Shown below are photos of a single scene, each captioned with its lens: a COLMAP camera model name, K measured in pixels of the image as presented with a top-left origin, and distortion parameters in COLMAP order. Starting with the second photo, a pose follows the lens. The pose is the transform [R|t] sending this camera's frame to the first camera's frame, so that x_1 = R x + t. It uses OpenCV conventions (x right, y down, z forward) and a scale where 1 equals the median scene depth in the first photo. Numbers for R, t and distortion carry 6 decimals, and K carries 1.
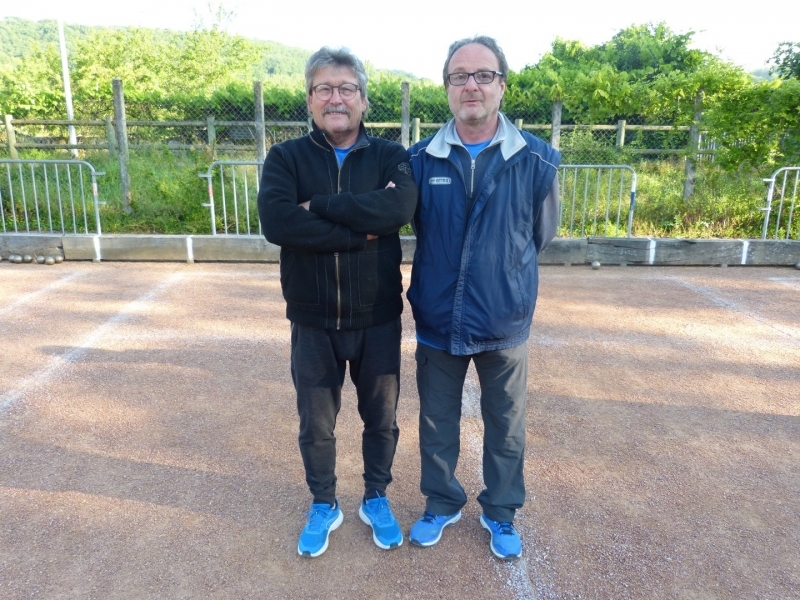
lens RADIAL K [[641.2, 0, 401.3], [0, 641.2, 299.1], [0, 0, 1]] dist [-0.022783, -0.004739]
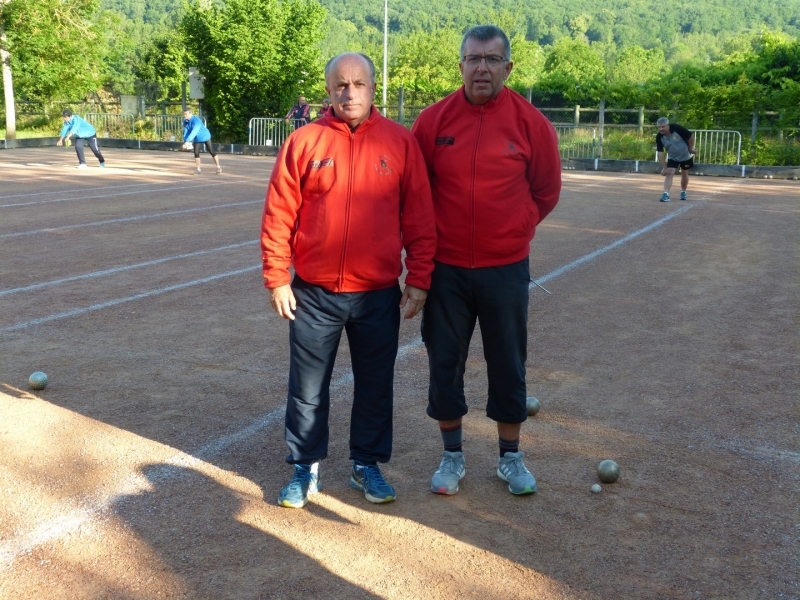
lens RADIAL K [[1009.6, 0, 400.0], [0, 1009.6, 297.2], [0, 0, 1]] dist [-0.002663, 0.000000]
pose [[0.893210, 0.090092, -0.440521, 1.082016], [-0.125803, 0.990666, -0.052477, 0.521935], [0.431681, 0.102292, 0.896207, -1.925076]]
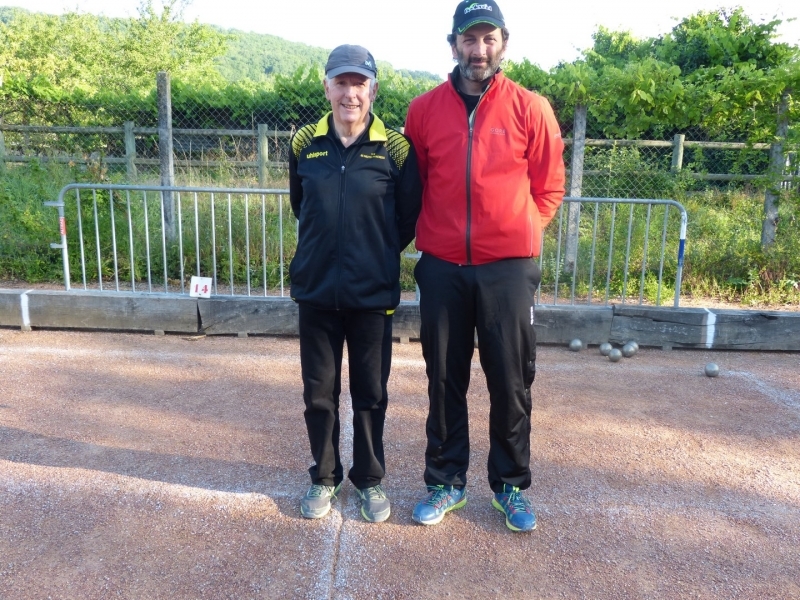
lens RADIAL K [[784.8, 0, 395.7], [0, 784.8, 301.1], [0, 0, 1]] dist [-0.019943, 0.000000]
pose [[0.999255, 0.021847, -0.031826, 0.070139], [-0.023686, 0.998000, -0.058607, -0.037304], [0.030482, 0.059317, 0.997774, 0.136719]]
